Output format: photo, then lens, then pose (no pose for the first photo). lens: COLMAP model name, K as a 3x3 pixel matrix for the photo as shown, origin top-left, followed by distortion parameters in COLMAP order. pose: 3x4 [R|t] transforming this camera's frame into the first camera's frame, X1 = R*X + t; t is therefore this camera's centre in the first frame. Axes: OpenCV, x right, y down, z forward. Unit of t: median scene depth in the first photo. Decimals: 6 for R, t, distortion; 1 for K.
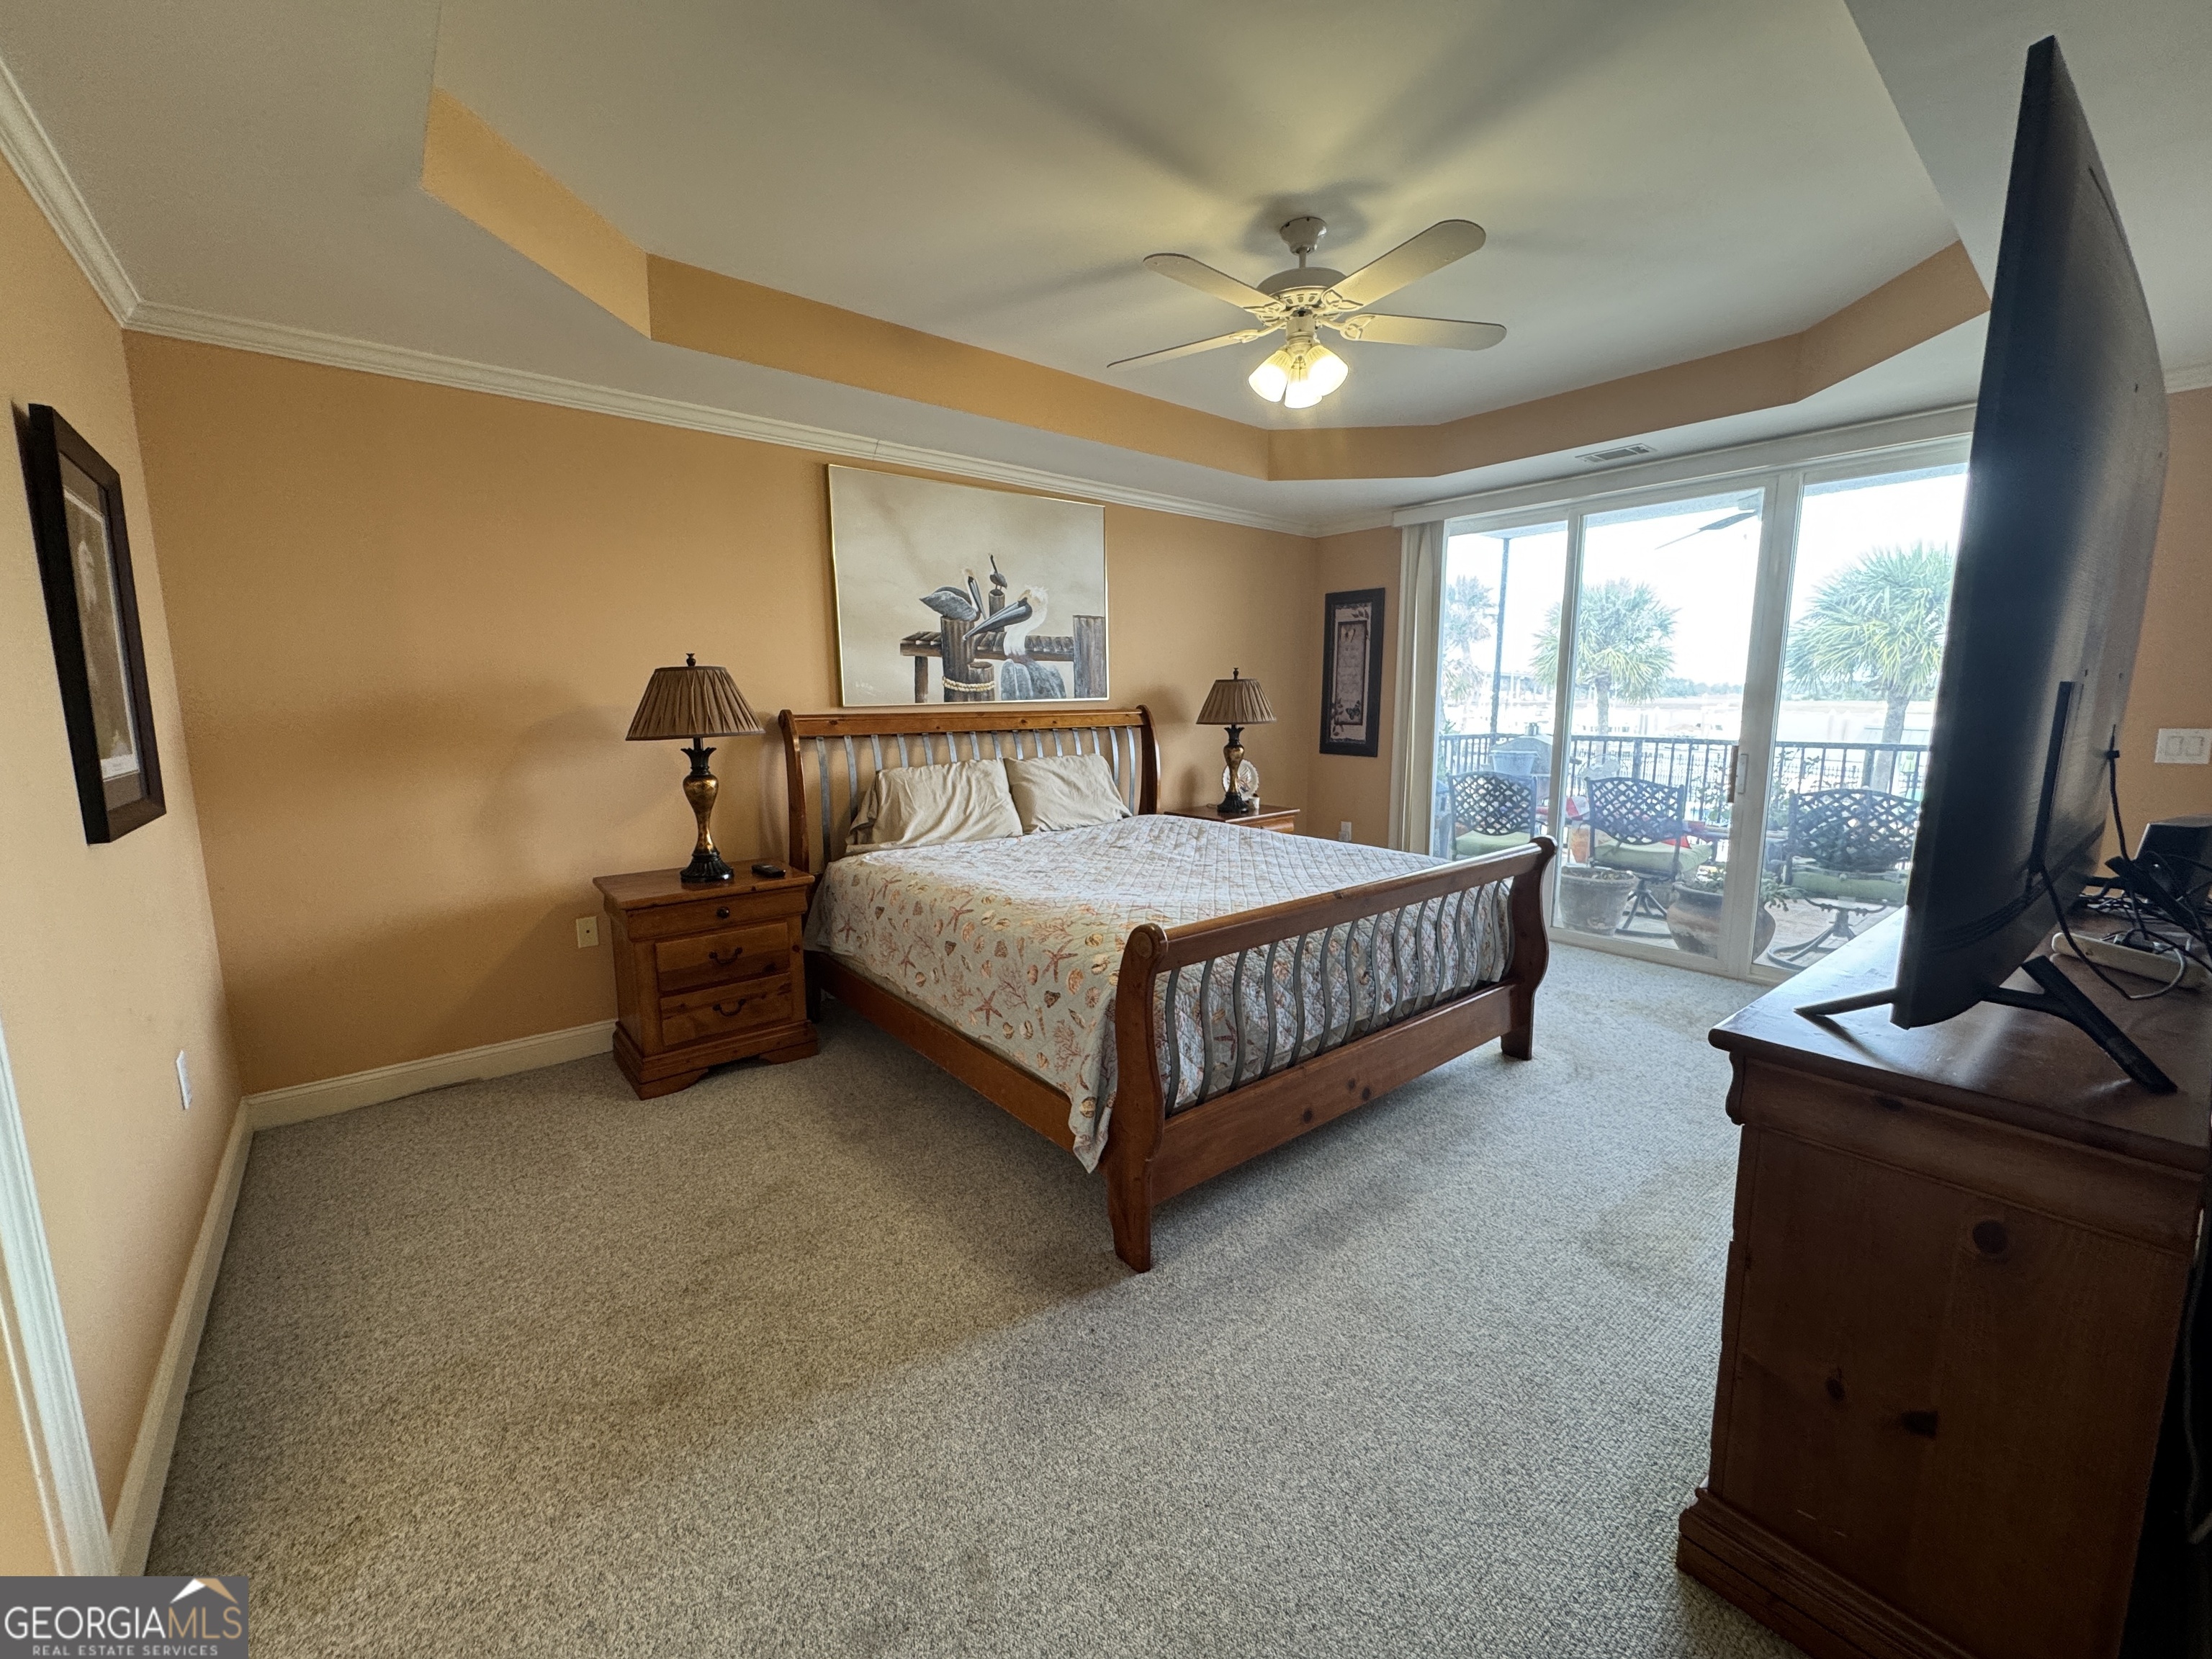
lens RADIAL K [[880.8, 0, 1107.1], [0, 880.8, 830.7], [0, 0, 1]] dist [-0.004327, 0.000658]
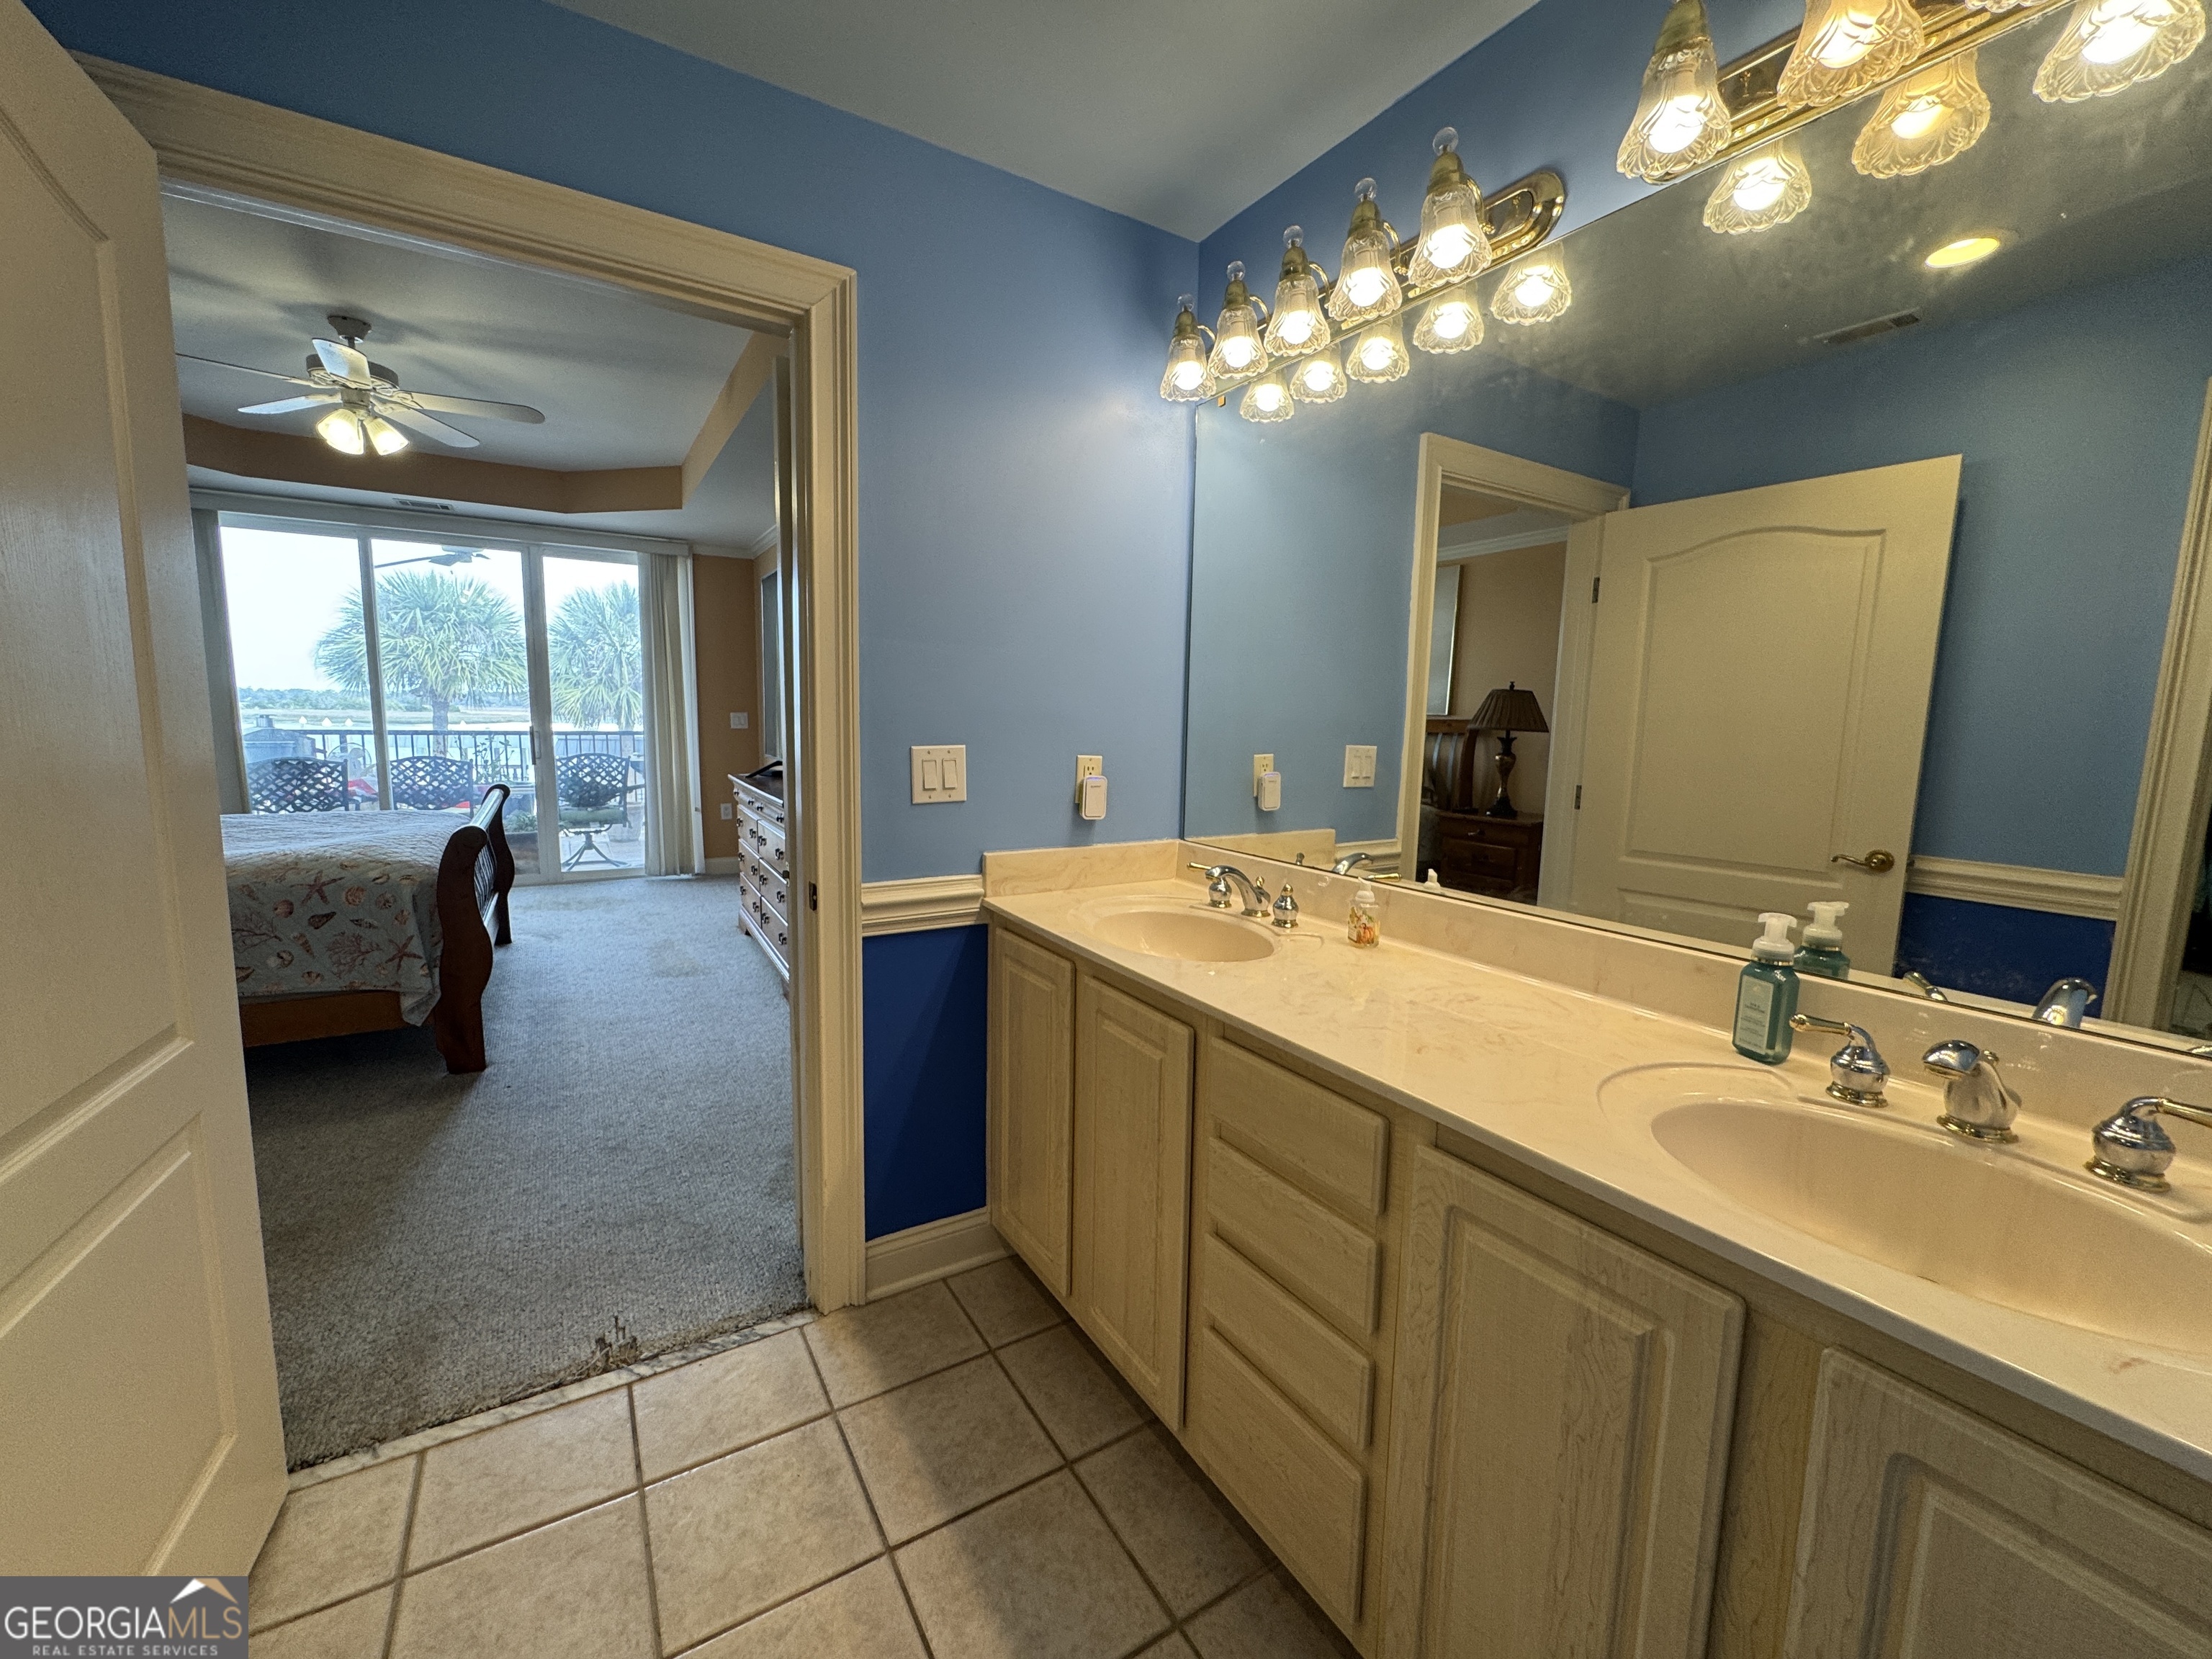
lens RADIAL K [[880.8, 0, 1107.1], [0, 880.8, 830.7], [0, 0, 1]] dist [-0.004327, 0.000658]
pose [[0.130755, -0.120244, 0.984096, -0.616748], [0.130718, 0.986043, 0.103113, 0.049577], [-0.982759, 0.115157, 0.144648, -0.135540]]
